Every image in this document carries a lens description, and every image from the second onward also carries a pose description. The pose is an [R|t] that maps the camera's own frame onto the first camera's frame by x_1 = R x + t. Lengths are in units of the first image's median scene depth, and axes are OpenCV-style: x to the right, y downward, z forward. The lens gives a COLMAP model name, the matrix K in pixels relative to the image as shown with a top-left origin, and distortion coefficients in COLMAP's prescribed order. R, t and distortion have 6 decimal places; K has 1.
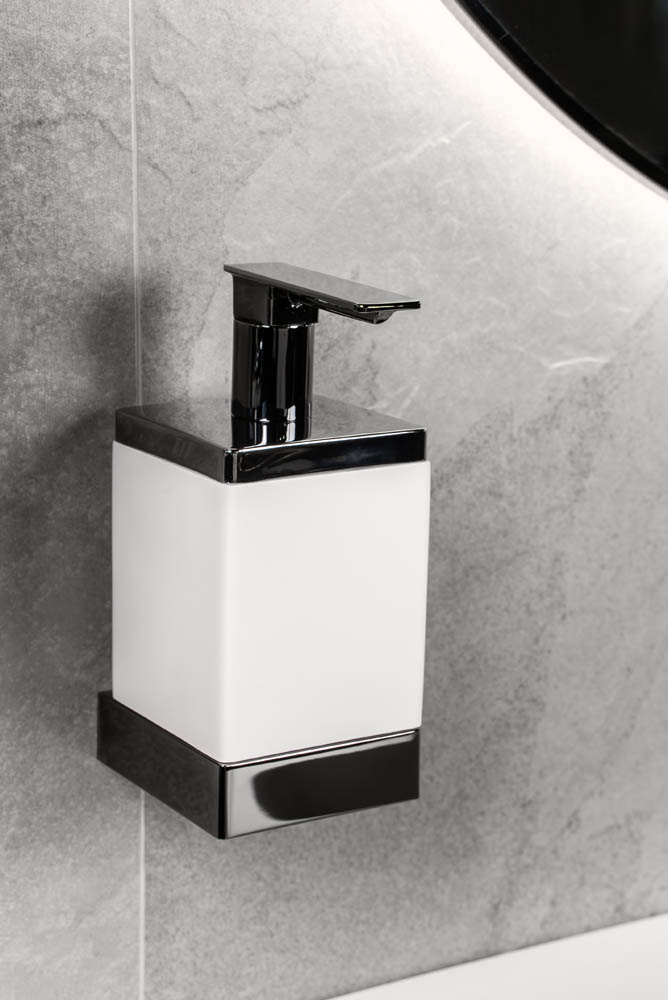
lens RADIAL K [[2128.9, 0, 335.8], [0, 2128.9, 503.7], [0, 0, 1]] dist [0.370555, 0.000000]
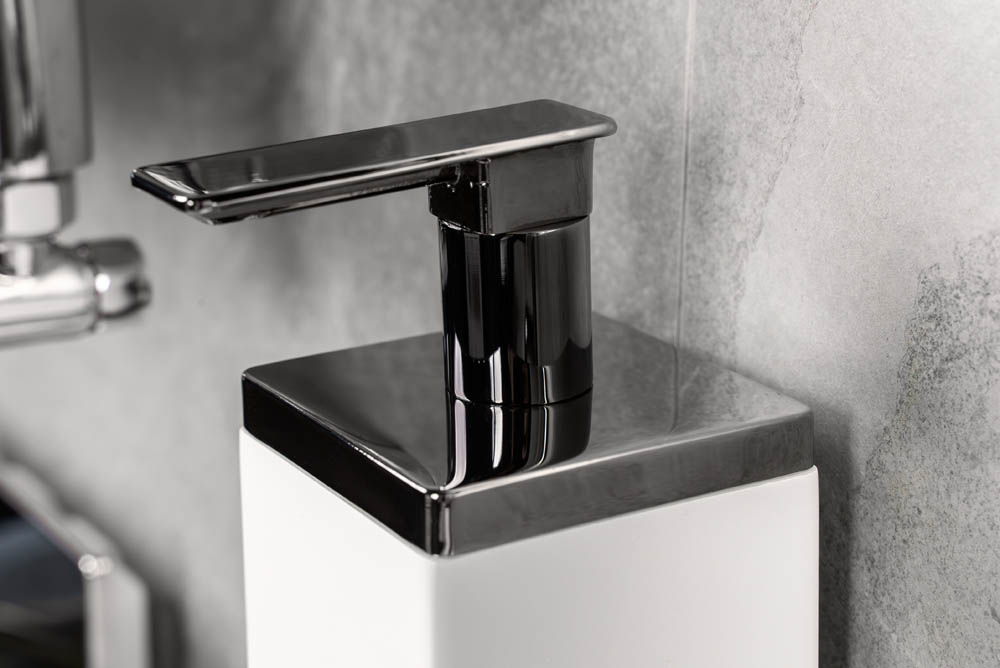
lens RADIAL K [[2128.9, 0, 496.5], [0, 2128.9, 344.3], [0, 0, 1]] dist [0.370555, 0.000000]
pose [[-0.054077, 0.282898, -0.957625, 0.454582], [-0.205440, 0.935359, 0.287921, -0.193540], [0.977175, 0.212304, 0.007537, 0.926591]]
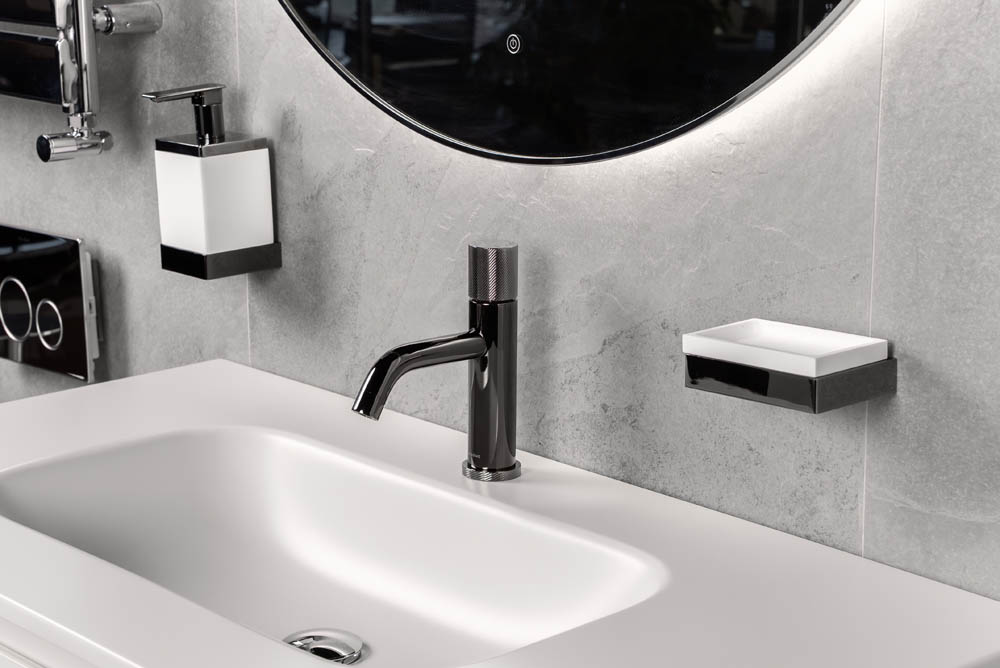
lens RADIAL K [[1945.5, 0, 507.0], [0, 1945.5, 330.9], [0, 0, 1]] dist [0.289773, 0.000000]
pose [[0.165396, 0.208405, -0.963956, 2.465203], [-0.190569, 0.965750, 0.176095, -0.309844], [0.967640, 0.154575, 0.199447, 0.843667]]
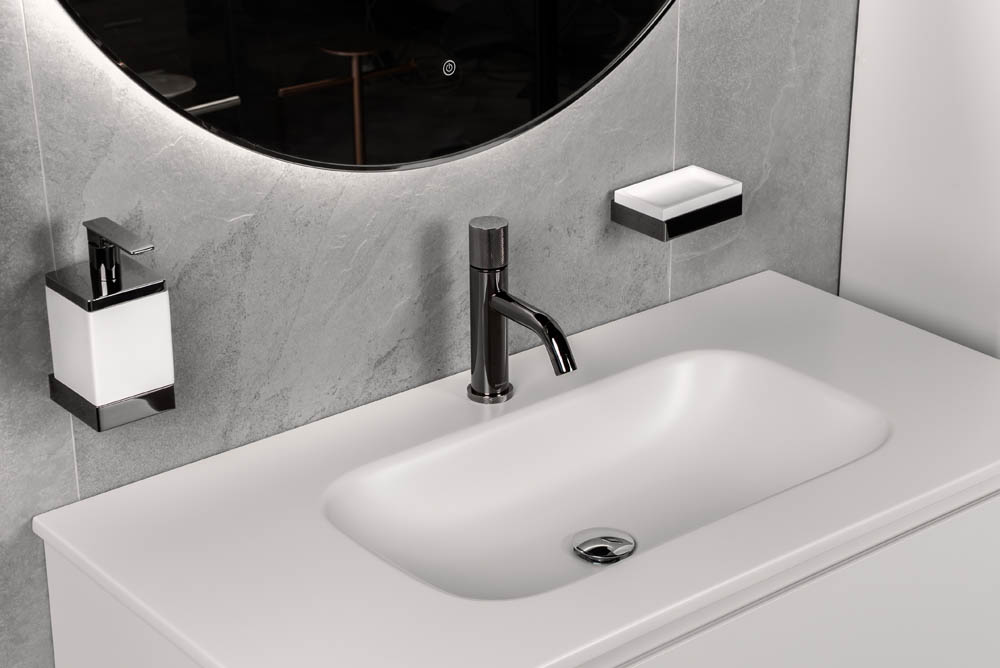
lens RADIAL K [[2028.5, 0, 496.8], [0, 2028.5, 337.4], [0, 0, 1]] dist [0.343849, 0.000000]
pose [[0.993829, -0.063029, 0.091275, 0.202257], [0.042787, 0.977023, 0.208793, -0.450559], [-0.102338, -0.203599, 0.973691, -1.466594]]
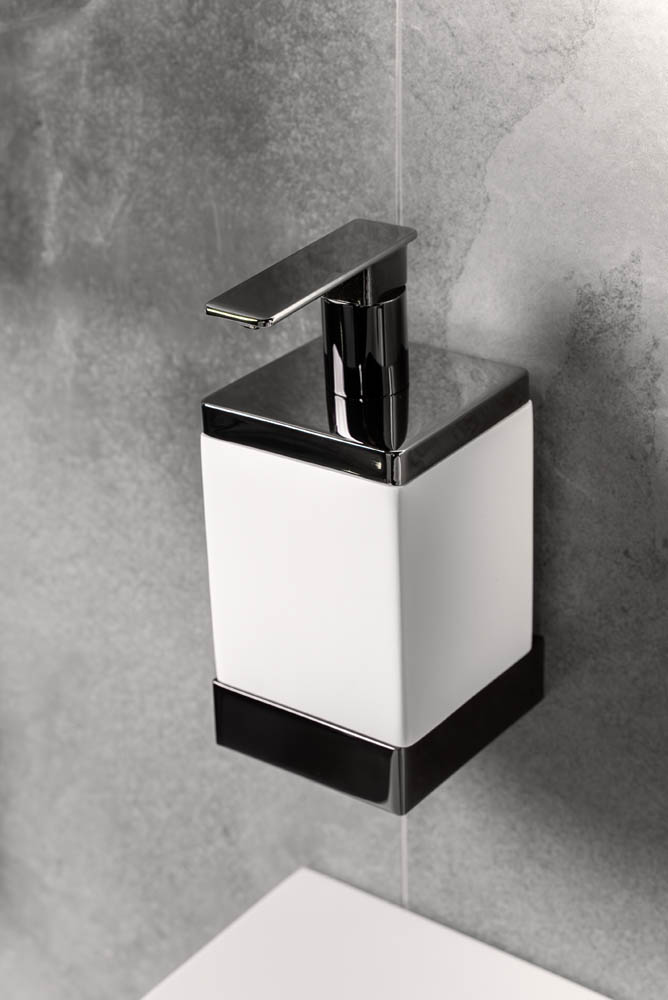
lens RADIAL K [[2128.9, 0, 340.6], [0, 2128.9, 496.0], [0, 0, 1]] dist [0.370555, 0.000000]
pose [[0.355033, 0.375522, -0.856116, 0.753534], [-0.163683, 0.926599, 0.338558, -0.297480], [0.920413, 0.019932, 0.390440, 0.578068]]
